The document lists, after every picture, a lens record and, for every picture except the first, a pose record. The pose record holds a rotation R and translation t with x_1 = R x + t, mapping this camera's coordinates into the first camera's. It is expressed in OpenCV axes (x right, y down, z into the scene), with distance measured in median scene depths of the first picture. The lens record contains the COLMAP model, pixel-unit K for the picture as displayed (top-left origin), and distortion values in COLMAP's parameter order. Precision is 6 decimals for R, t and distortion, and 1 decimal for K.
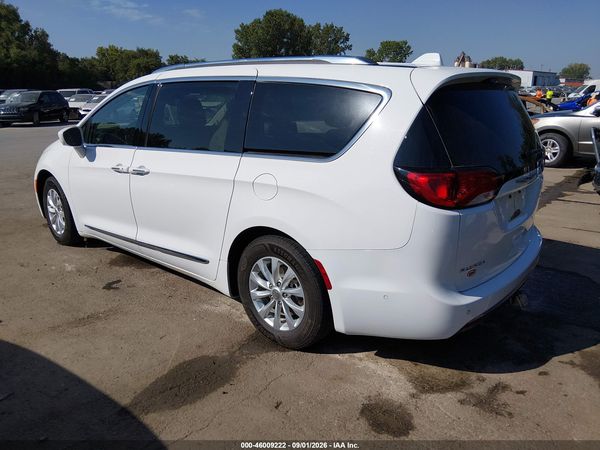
lens RADIAL K [[448.6, 0, 290.8], [0, 448.6, 227.0], [0, 0, 1]] dist [0.074649, -0.094858]
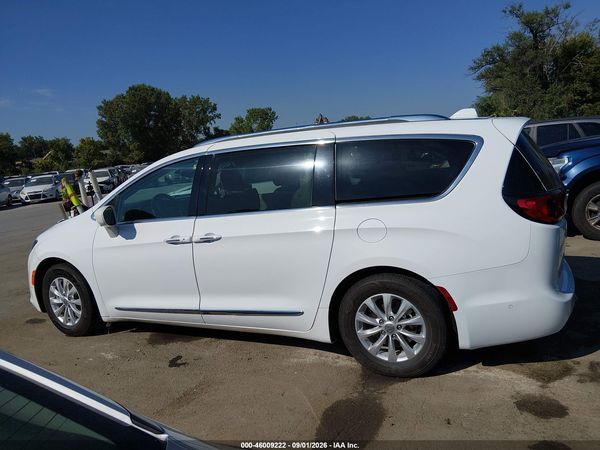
lens RADIAL K [[456.0, 0, 288.8], [0, 456.0, 226.1], [0, 0, 1]] dist [0.069755, -0.126107]
pose [[0.958916, -0.124833, 0.254750, -0.503454], [0.159393, 0.979919, -0.119799, 0.001664], [-0.234680, 0.155483, 0.959557, -0.040979]]
